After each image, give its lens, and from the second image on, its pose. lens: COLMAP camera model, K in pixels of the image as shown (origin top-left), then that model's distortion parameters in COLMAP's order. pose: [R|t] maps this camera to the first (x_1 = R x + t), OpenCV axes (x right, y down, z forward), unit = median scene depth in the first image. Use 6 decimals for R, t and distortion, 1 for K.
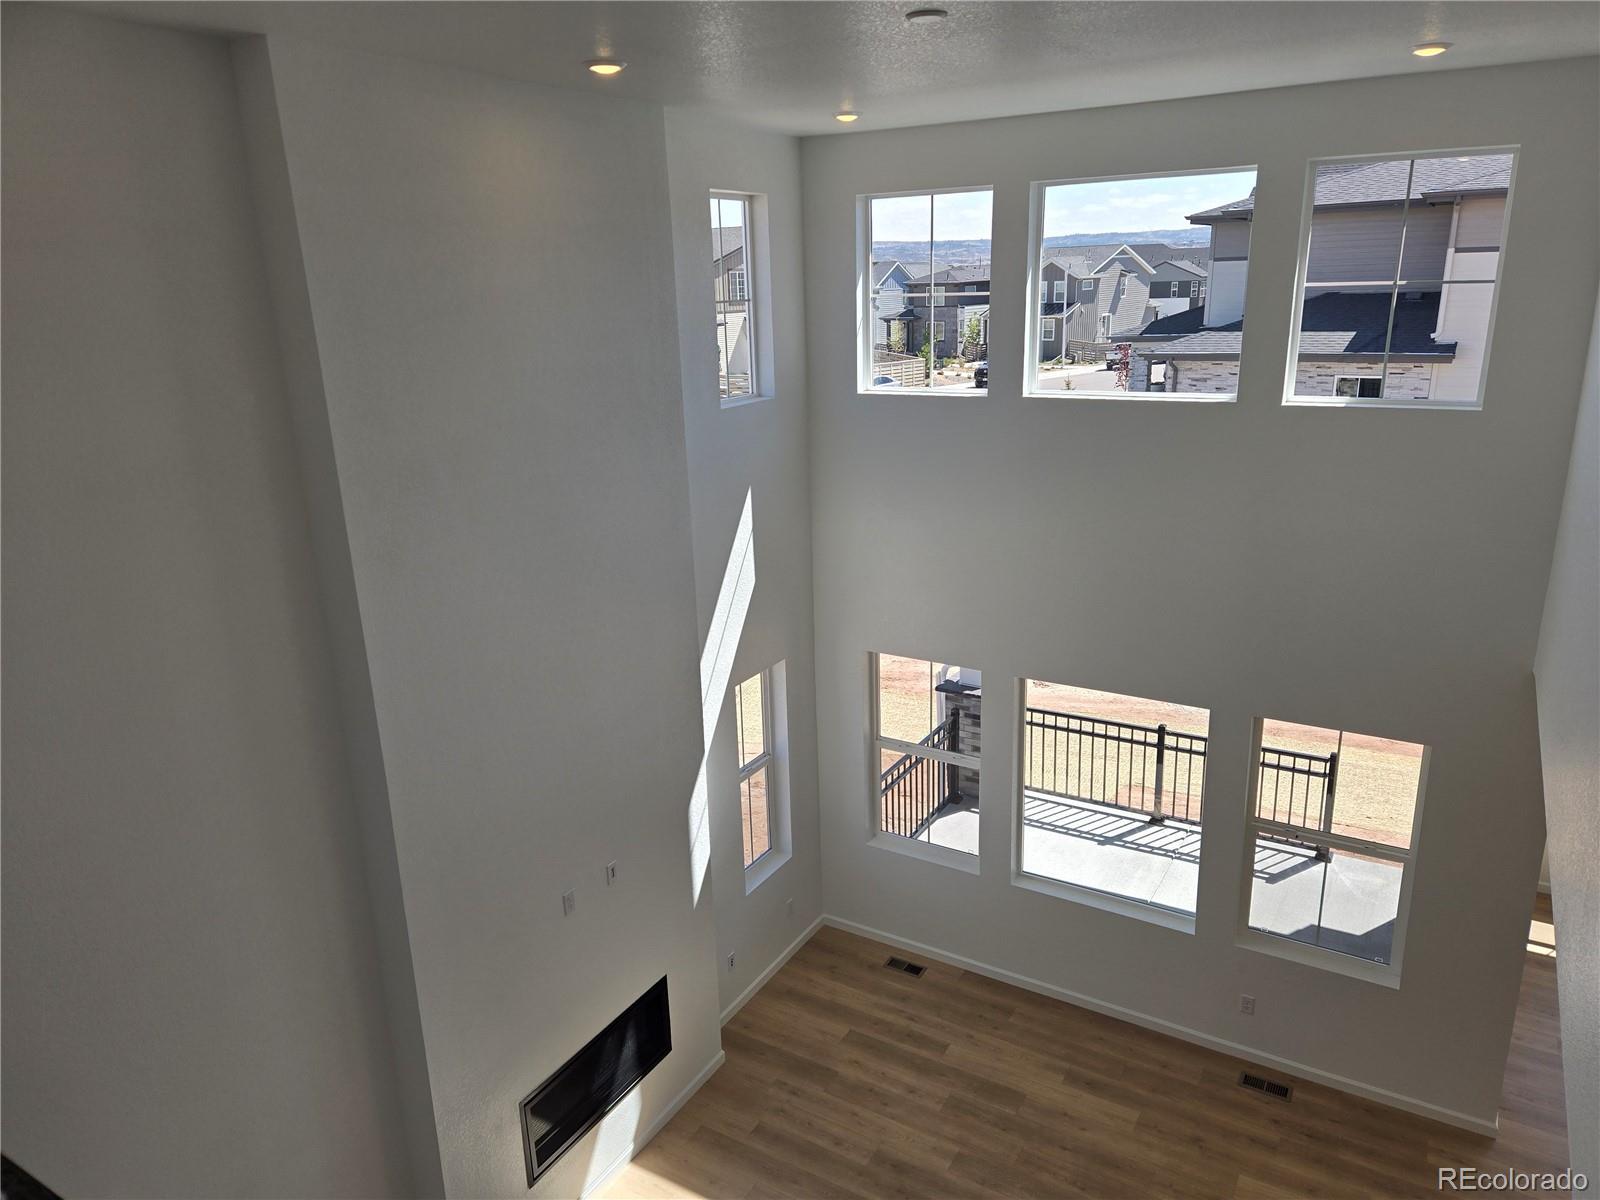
lens RADIAL K [[1086.6, 0, 800.0], [0, 1086.6, 600.0], [0, 0, 1]] dist [0.024962, -0.002823]
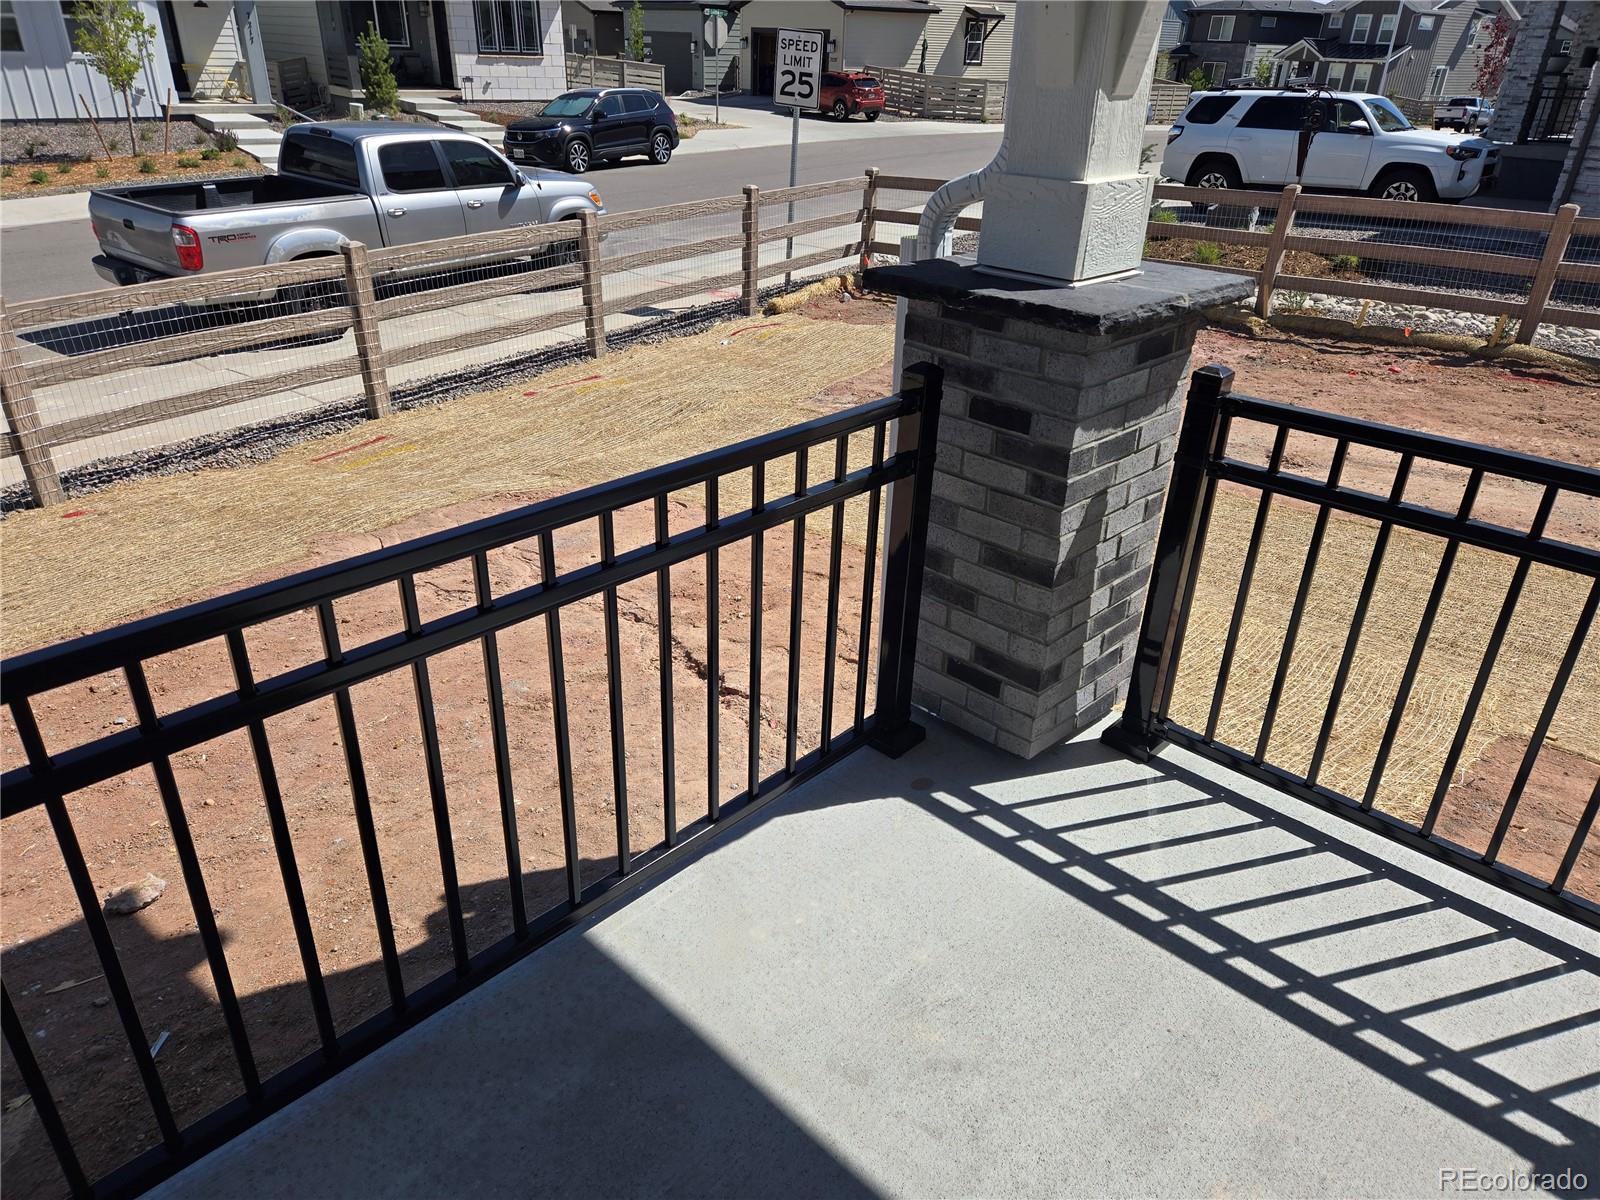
lens RADIAL K [[1059.4, 0, 800.0], [0, 1059.4, 600.0], [0, 0, 1]] dist [0.023985, -0.005445]
pose [[0.973382, 0.153629, -0.170075, 0.232452], [-0.118053, 0.972143, 0.202490, 0.150457], [0.196445, -0.177023, 0.964403, 1.108879]]
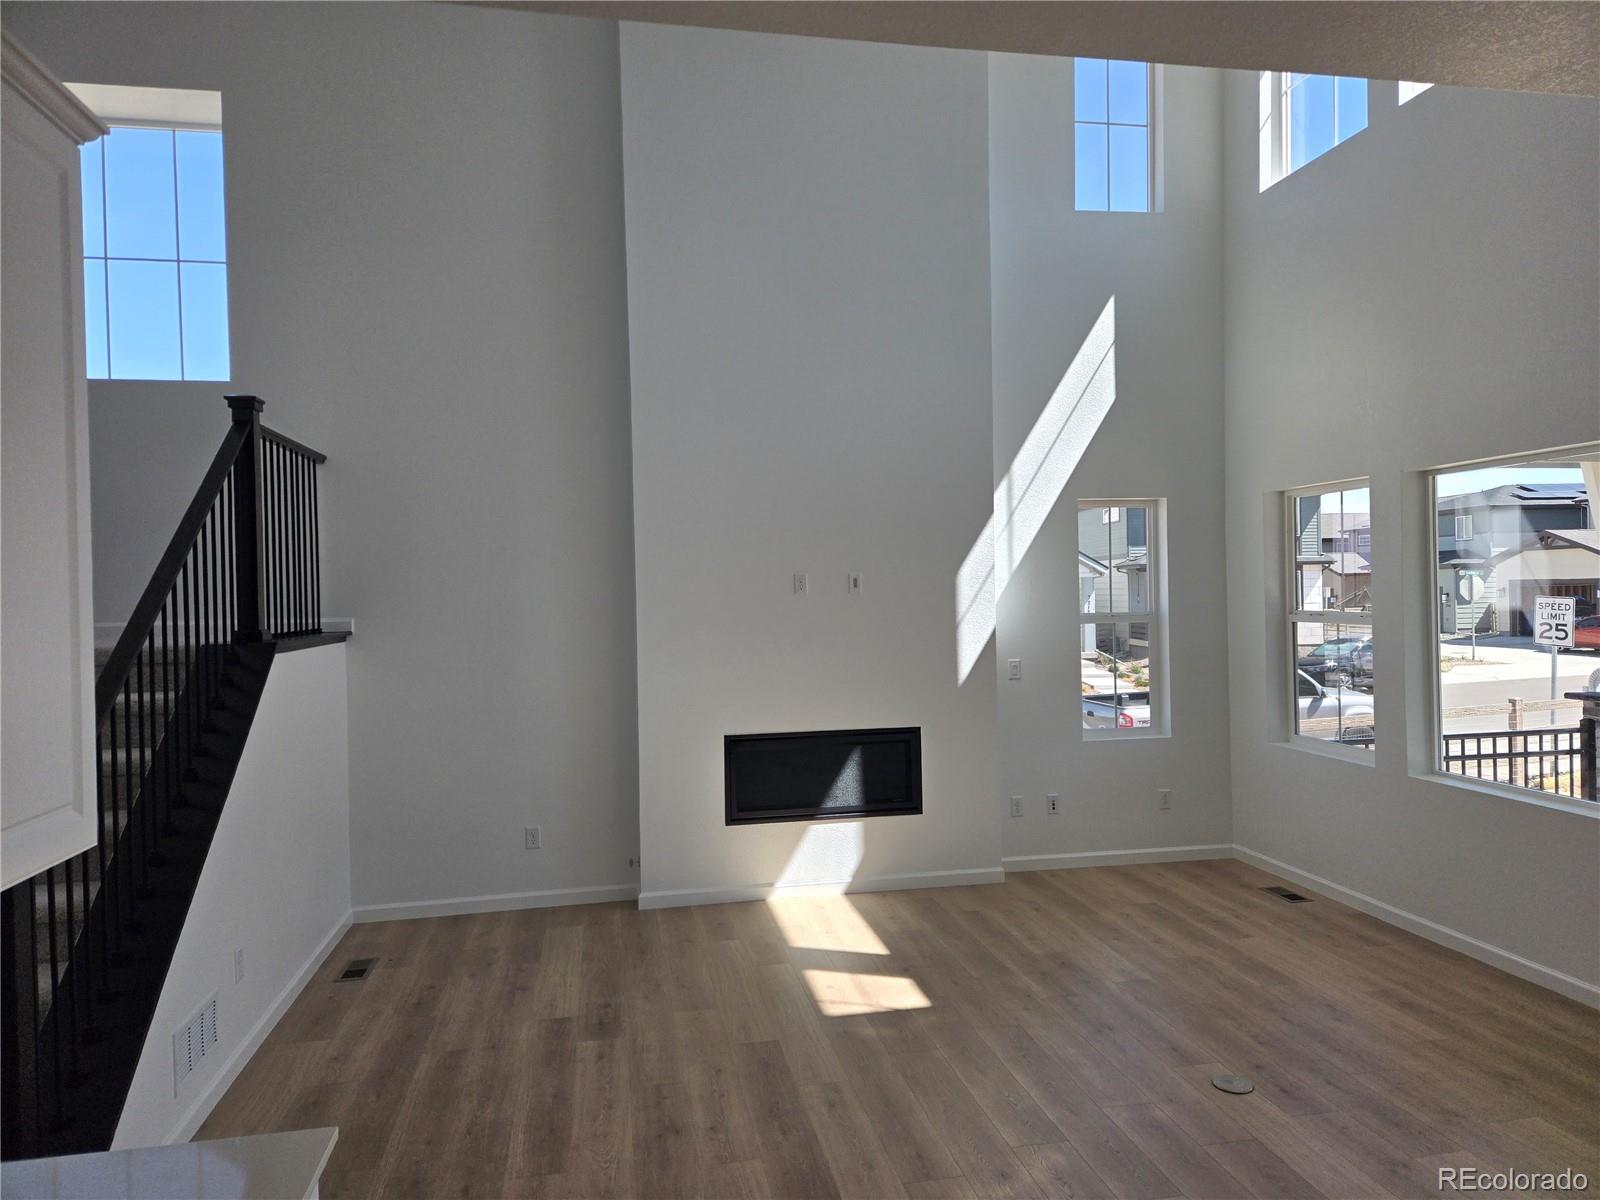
lens RADIAL K [[1059.4, 0, 800.0], [0, 1059.4, 600.0], [0, 0, 1]] dist [0.023985, -0.005445]
pose [[0.661232, 0.018464, -0.749955, 0.468282], [-0.212956, 0.963191, -0.164049, 0.358155], [0.719321, 0.268182, 0.640825, 0.217990]]
